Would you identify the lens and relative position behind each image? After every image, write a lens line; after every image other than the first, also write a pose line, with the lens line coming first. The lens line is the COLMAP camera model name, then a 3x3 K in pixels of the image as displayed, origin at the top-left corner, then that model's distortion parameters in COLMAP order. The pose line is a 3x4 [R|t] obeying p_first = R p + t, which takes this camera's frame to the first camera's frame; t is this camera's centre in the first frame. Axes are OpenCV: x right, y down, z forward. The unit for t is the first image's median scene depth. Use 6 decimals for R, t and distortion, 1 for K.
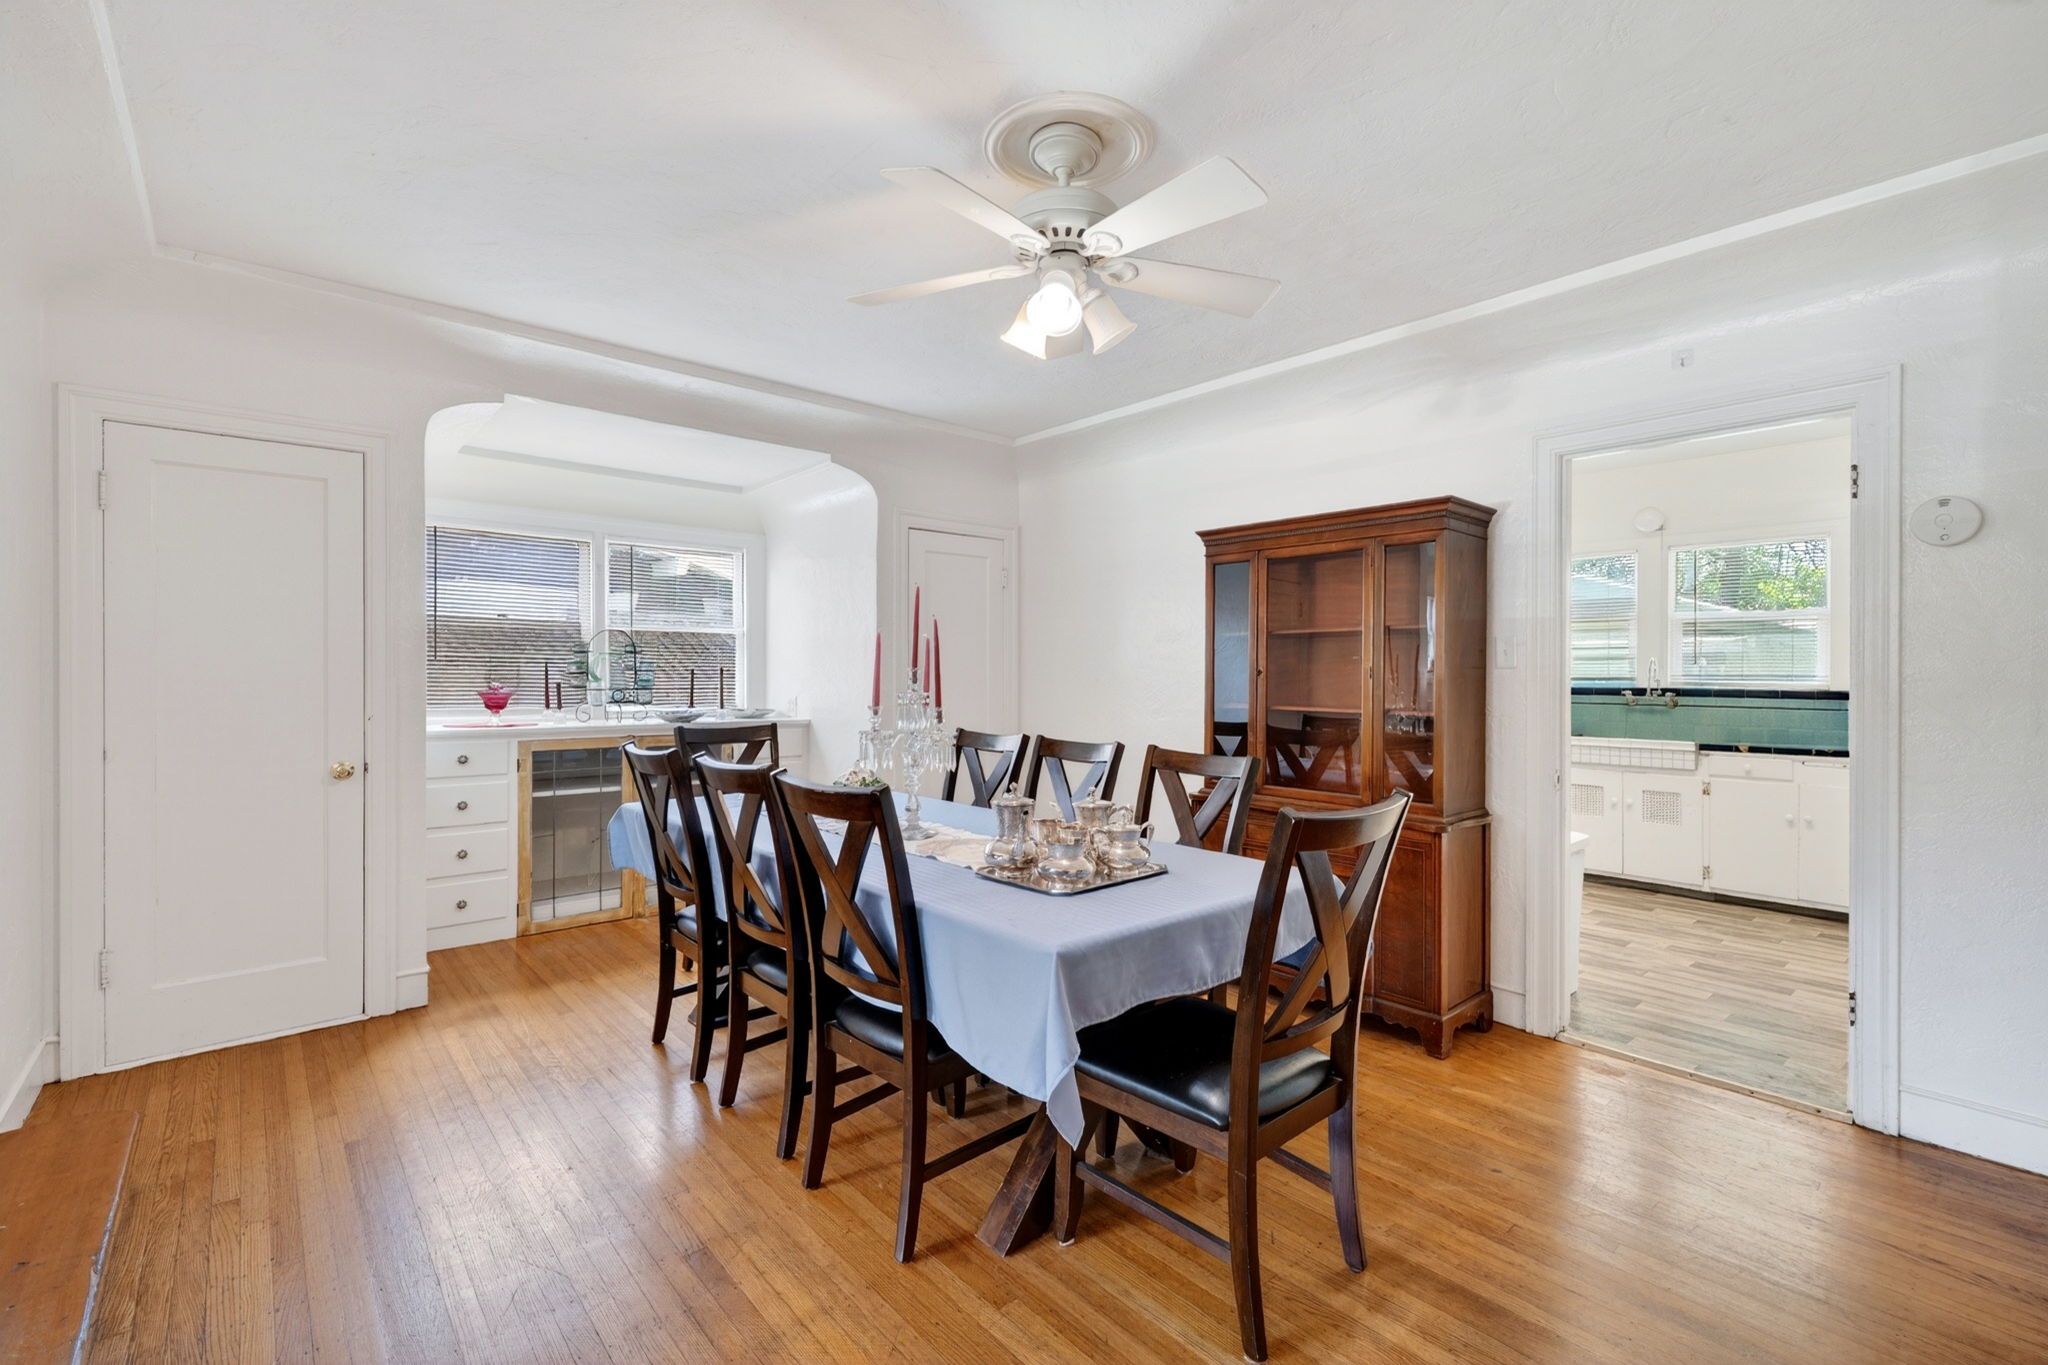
lens RADIAL K [[920.0, 0, 1025.9], [0, 920.0, 667.2], [0, 0, 1]] dist [0.000791, 0.000213]
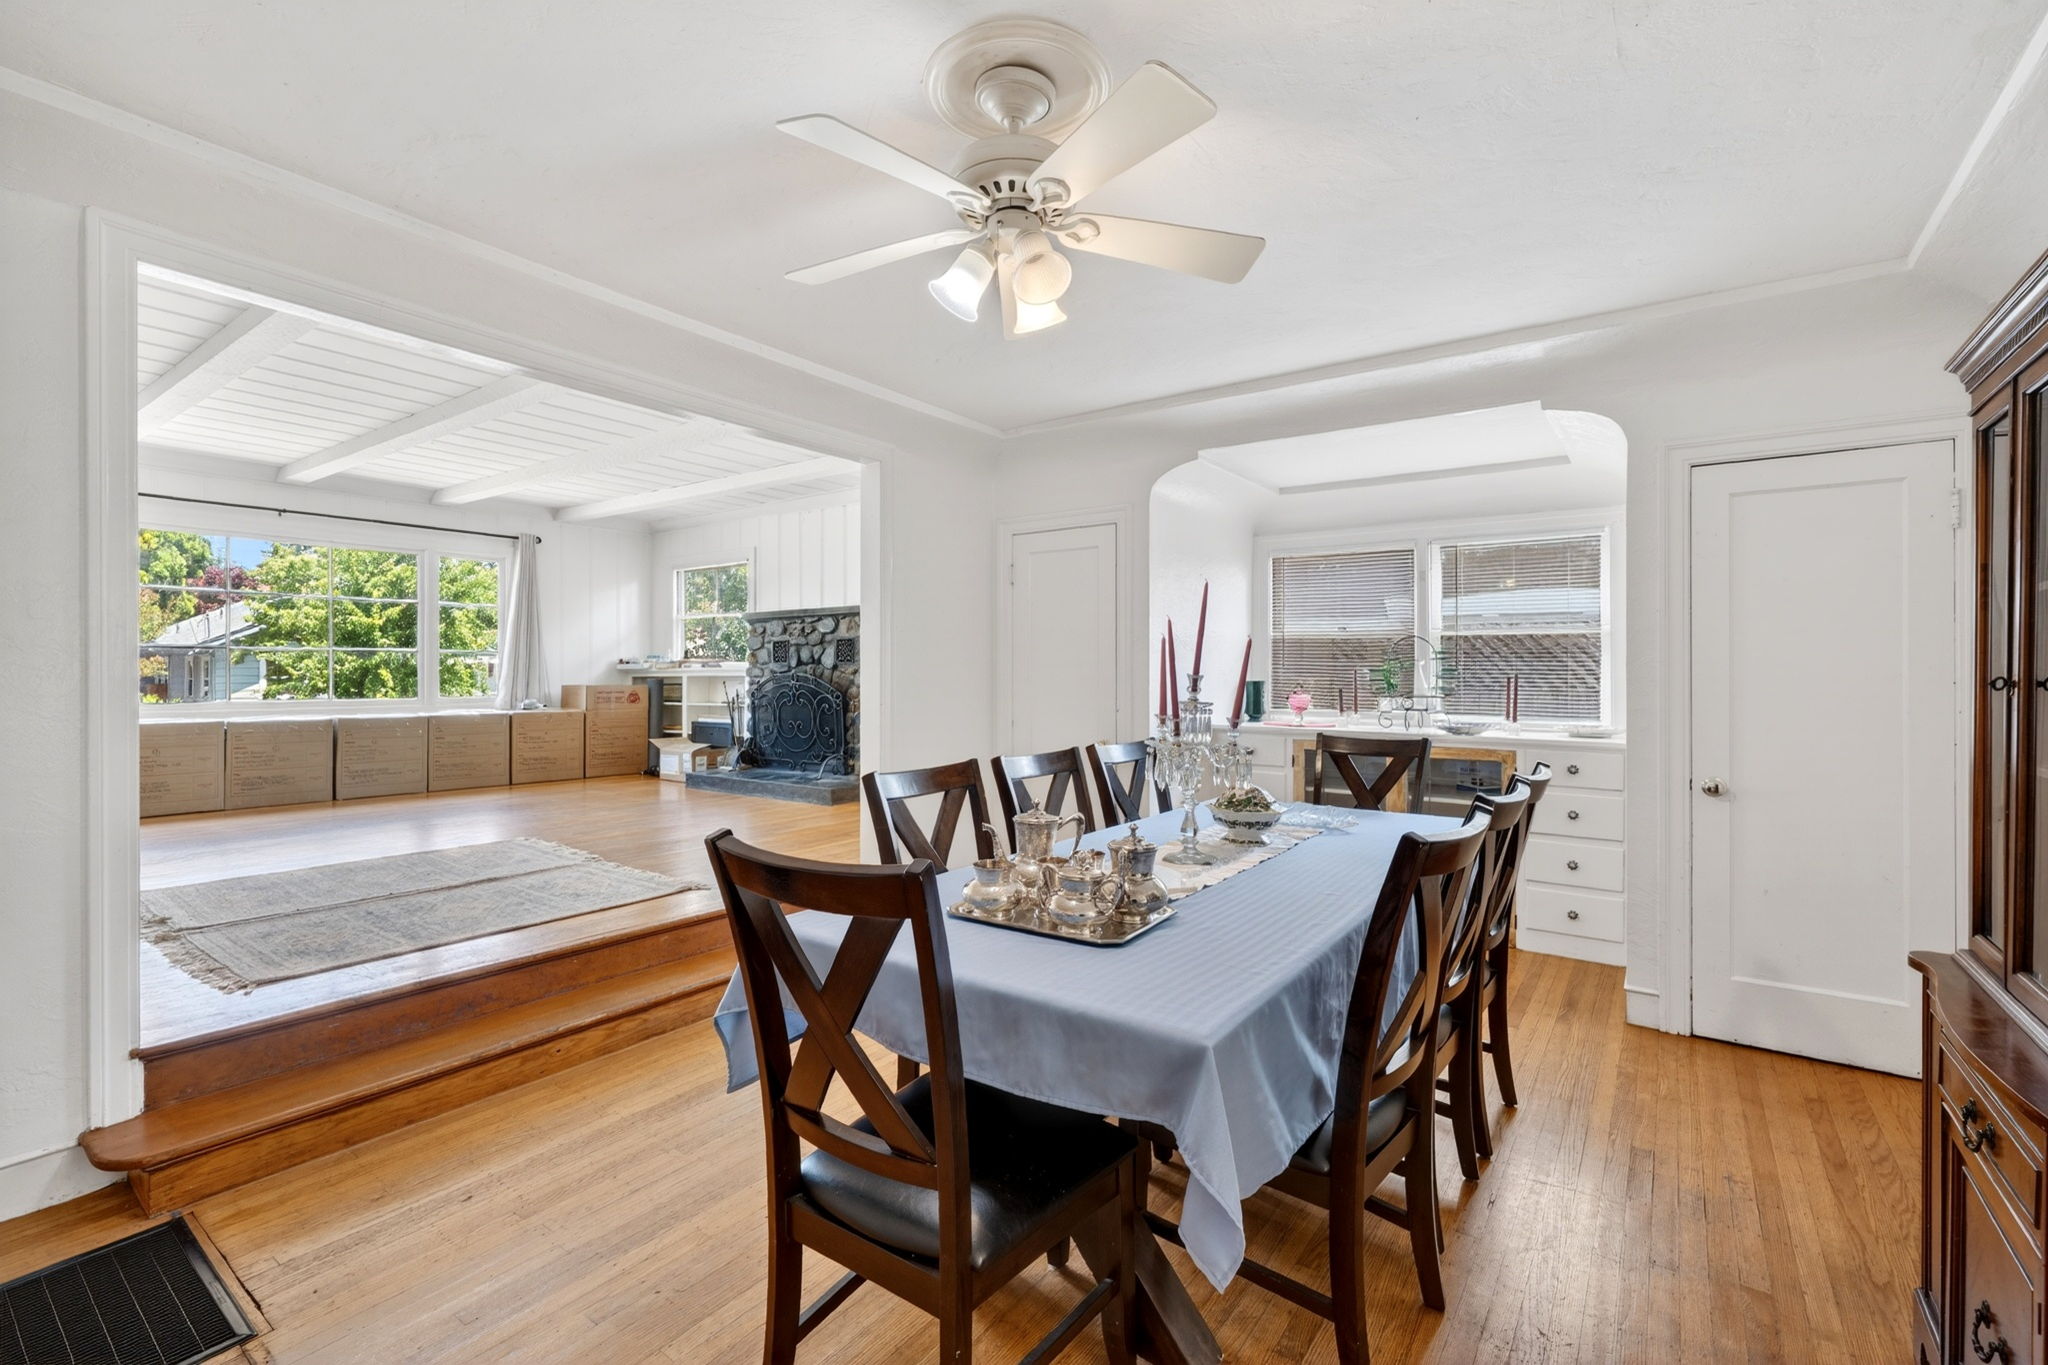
lens RADIAL K [[920.0, 0, 1025.9], [0, 920.0, 667.2], [0, 0, 1]] dist [0.000791, 0.000213]
pose [[0.192102, -0.006943, -0.981350, 0.500299], [-0.003405, 0.999964, -0.007741, 0.001870], [0.981369, 0.004829, 0.192072, 0.455537]]
